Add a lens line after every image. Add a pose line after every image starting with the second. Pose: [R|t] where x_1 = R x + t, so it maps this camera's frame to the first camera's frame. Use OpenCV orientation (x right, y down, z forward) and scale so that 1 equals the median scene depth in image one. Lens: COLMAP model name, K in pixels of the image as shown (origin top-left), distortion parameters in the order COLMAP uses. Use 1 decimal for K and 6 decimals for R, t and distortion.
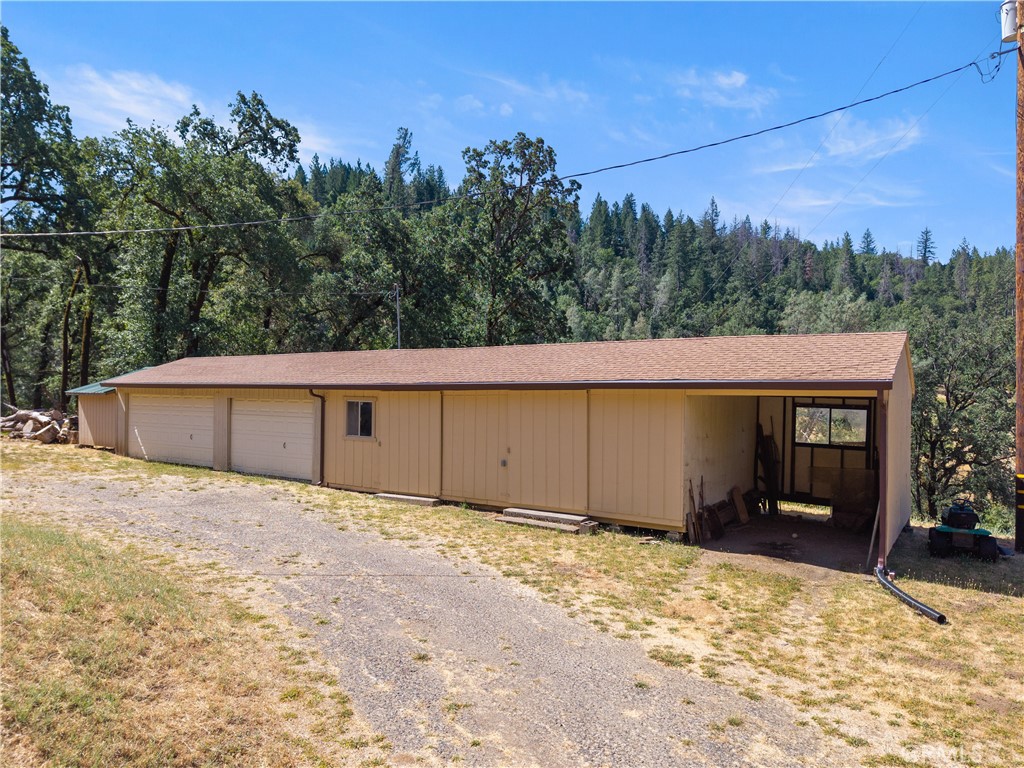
lens RADIAL K [[694.4, 0, 516.9], [0, 694.4, 401.4], [0, 0, 1]] dist [0.018310, -0.008745]
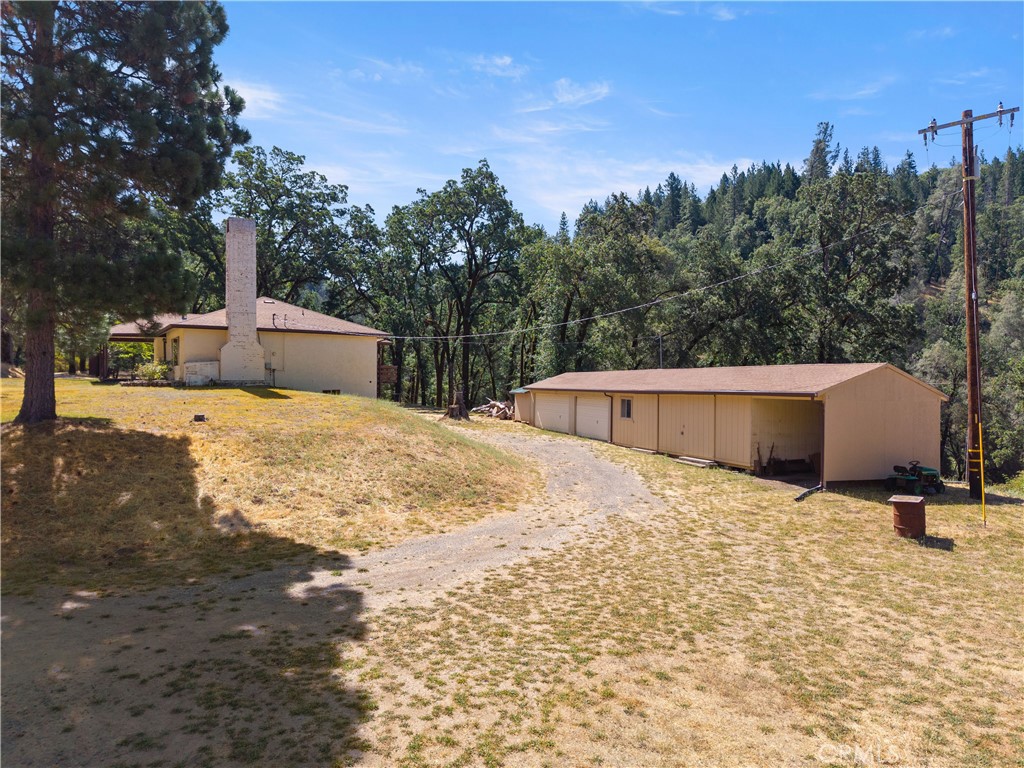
lens RADIAL K [[694.4, 0, 512.1], [0, 694.4, 383.2], [0, 0, 1]] dist [0.018310, -0.008745]
pose [[0.816988, 0.000917, -0.576653, 0.406058], [-0.012691, 0.999785, -0.016390, -0.005891], [0.576514, 0.020709, 0.816825, -0.482674]]
